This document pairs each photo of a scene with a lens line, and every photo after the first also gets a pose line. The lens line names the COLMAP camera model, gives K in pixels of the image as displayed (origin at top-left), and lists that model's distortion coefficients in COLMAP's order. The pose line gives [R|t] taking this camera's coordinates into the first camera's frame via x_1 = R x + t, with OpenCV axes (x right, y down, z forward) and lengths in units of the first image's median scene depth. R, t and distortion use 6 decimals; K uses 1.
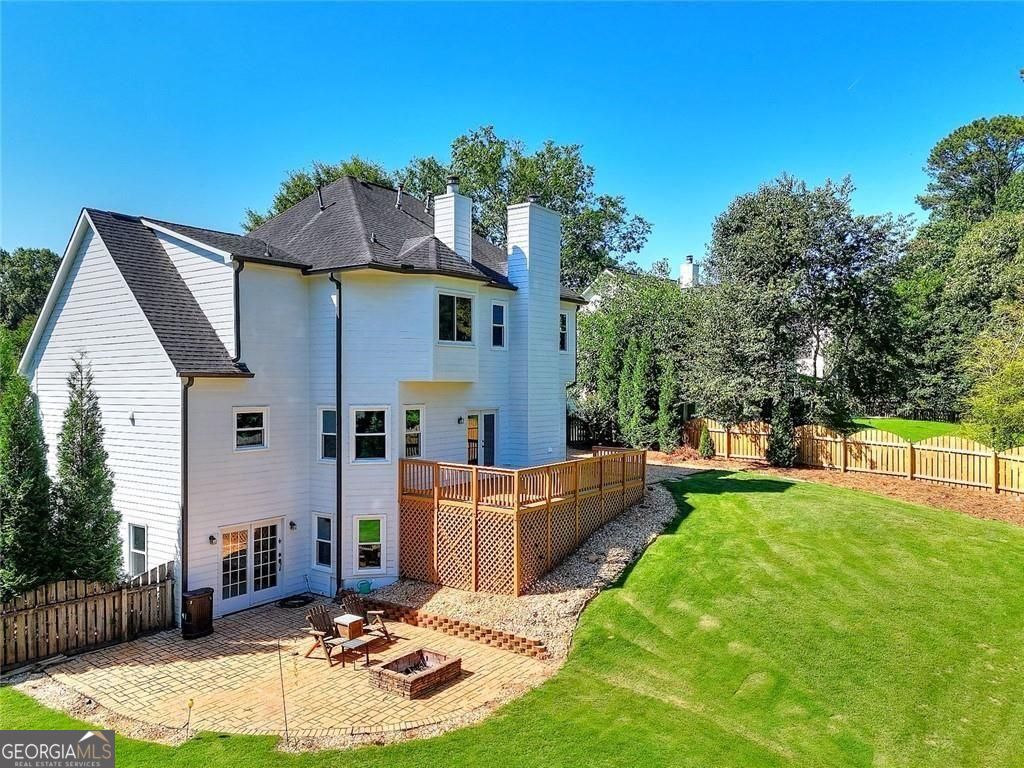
lens RADIAL K [[750.3, 0, 514.2], [0, 750.3, 387.2], [0, 0, 1]] dist [0.076159, -0.072304]
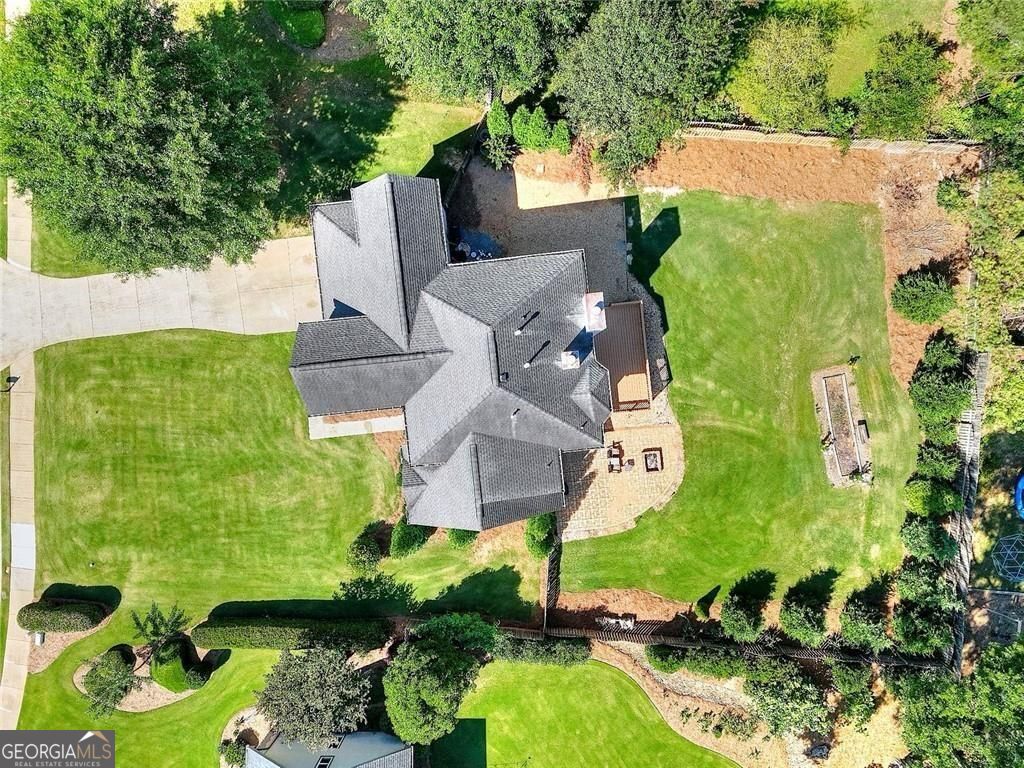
lens RADIAL K [[750.3, 0, 514.2], [0, 750.3, 387.2], [0, 0, 1]] dist [0.076159, -0.072304]
pose [[0.737927, -0.674181, -0.030704, -0.209074], [0.037334, -0.004646, 0.999292, -2.444950], [-0.673847, -0.738551, 0.021742, 1.317431]]
